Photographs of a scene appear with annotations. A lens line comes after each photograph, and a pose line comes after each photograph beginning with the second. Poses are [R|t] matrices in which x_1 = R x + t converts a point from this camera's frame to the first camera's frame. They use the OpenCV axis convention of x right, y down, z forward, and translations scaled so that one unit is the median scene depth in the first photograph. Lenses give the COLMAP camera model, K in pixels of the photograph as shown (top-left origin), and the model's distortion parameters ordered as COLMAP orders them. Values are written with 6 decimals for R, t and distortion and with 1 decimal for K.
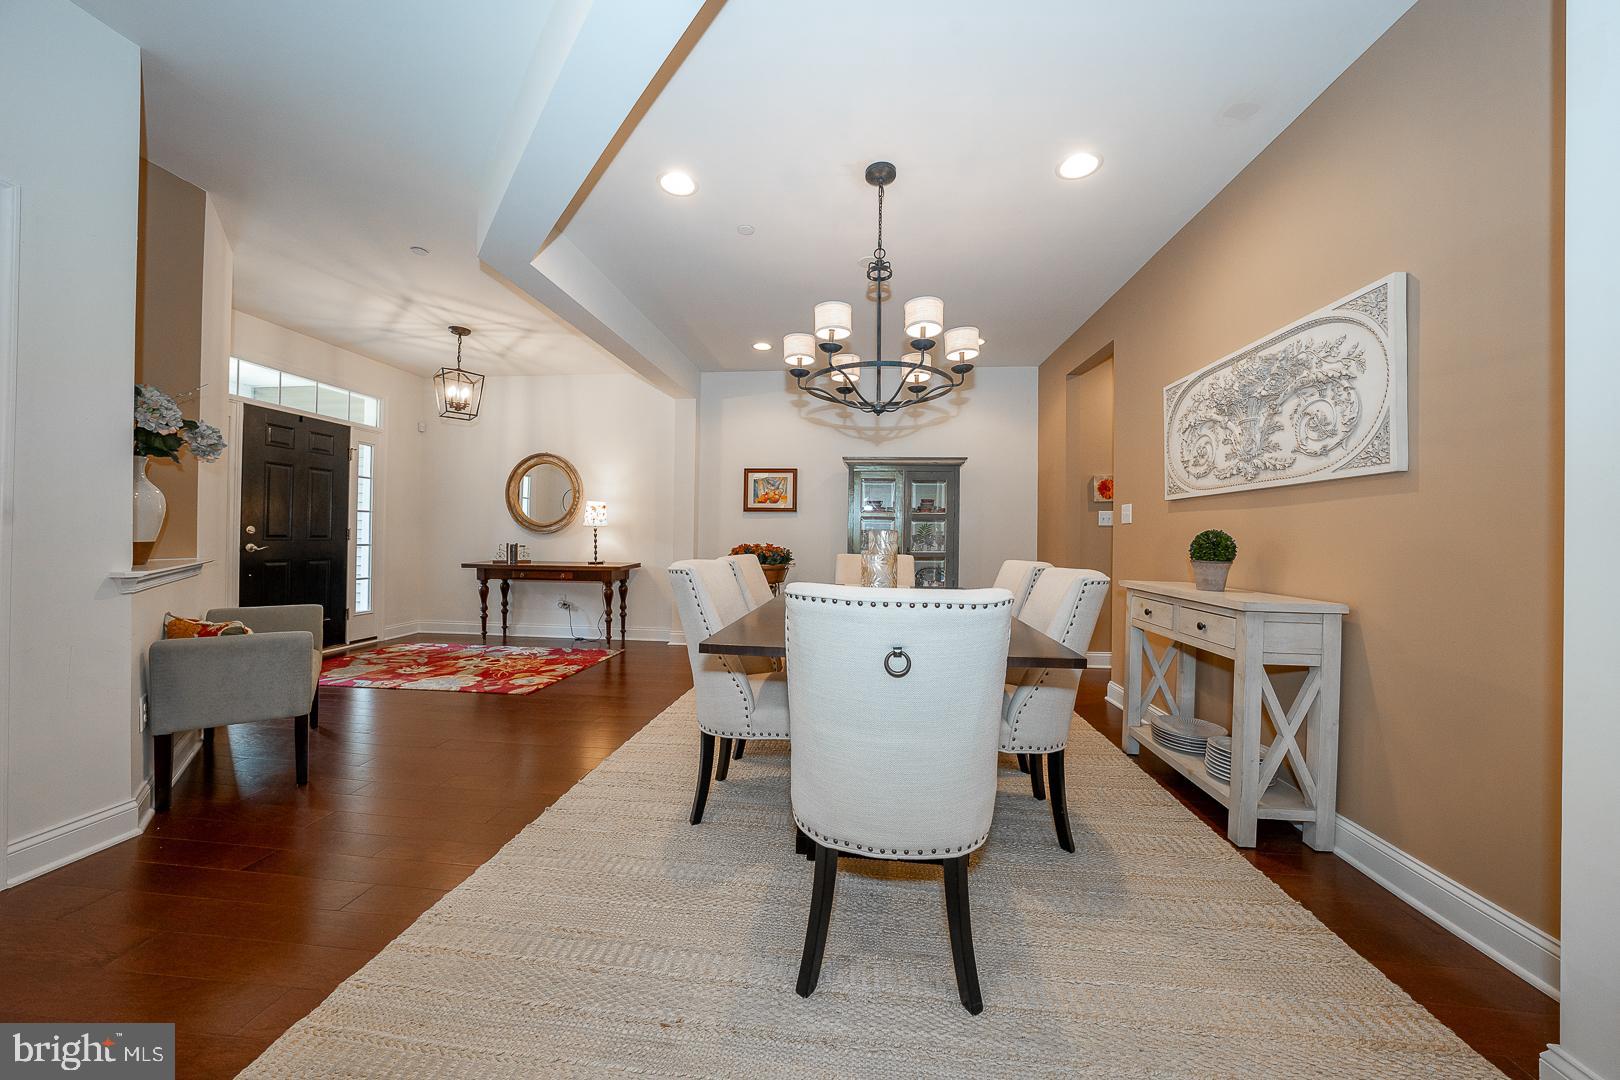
lens RADIAL K [[560.1, 0, 810.0], [0, 560.1, 540.0], [0, 0, 1]] dist [-0.027609, 0.005451]
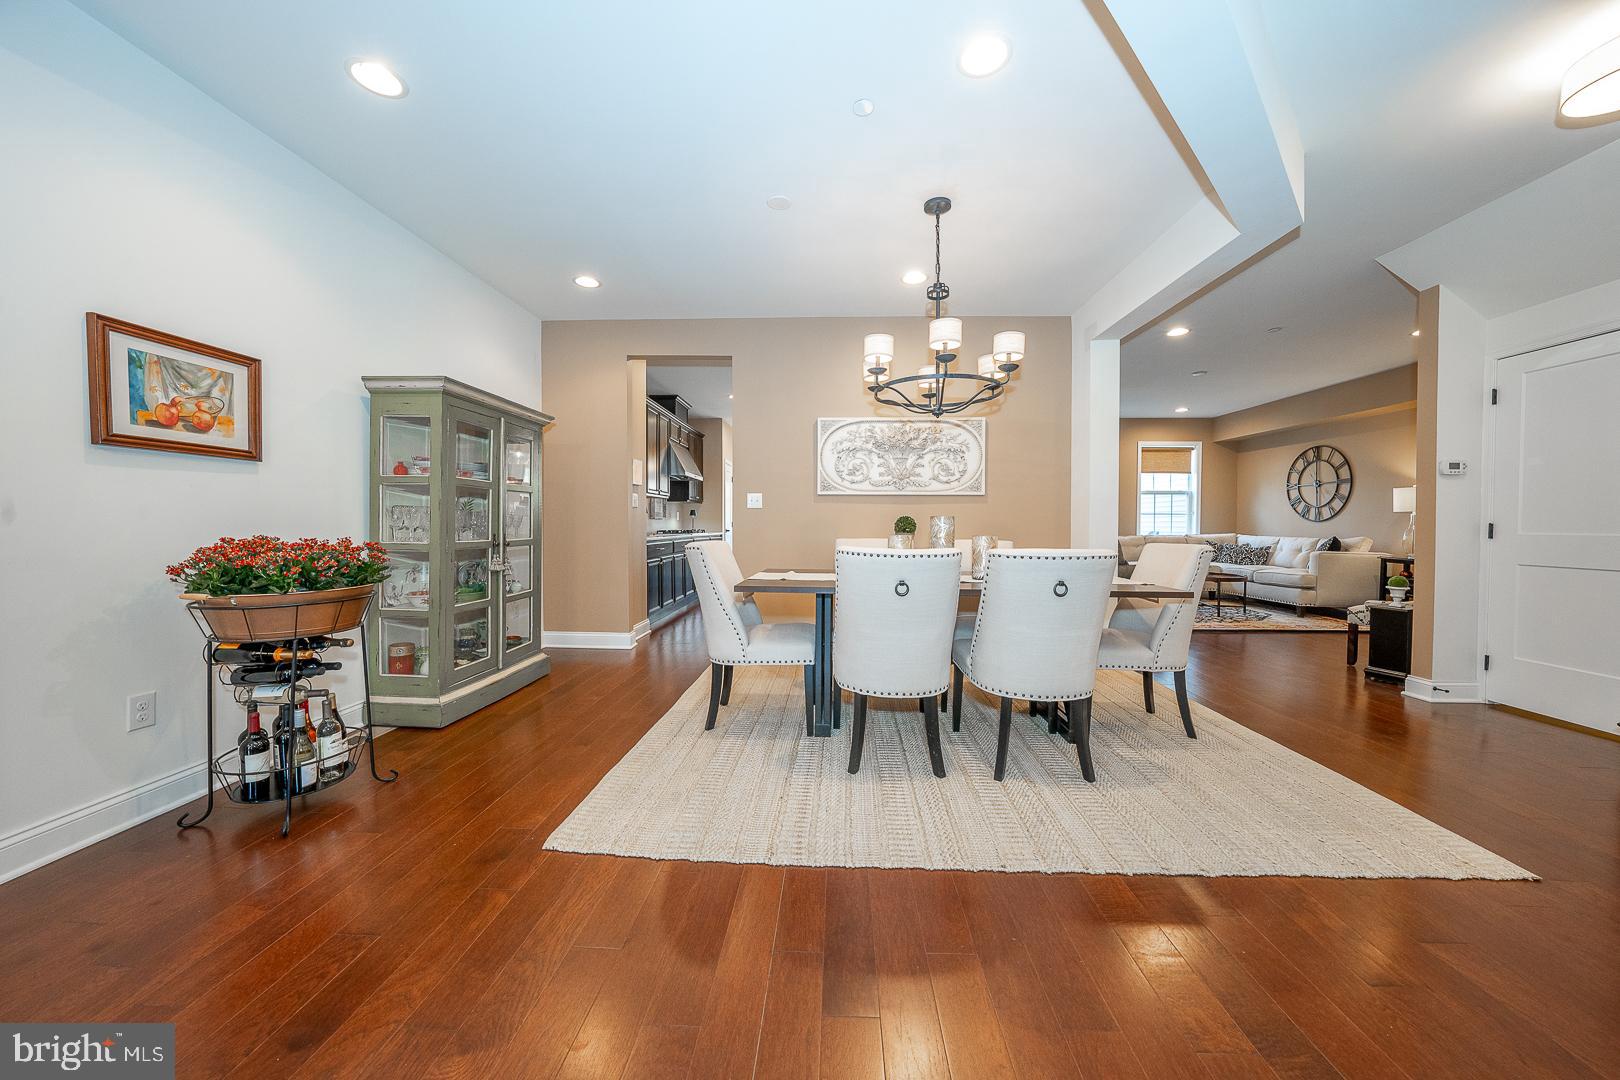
lens RADIAL K [[560.1, 0, 810.0], [0, 560.1, 540.0], [0, 0, 1]] dist [-0.027609, 0.005451]
pose [[-0.043676, -0.047360, 0.997923, -0.973880], [-0.005122, 0.998873, 0.047181, -0.022269], [-0.999033, -0.003050, -0.043870, 1.233274]]
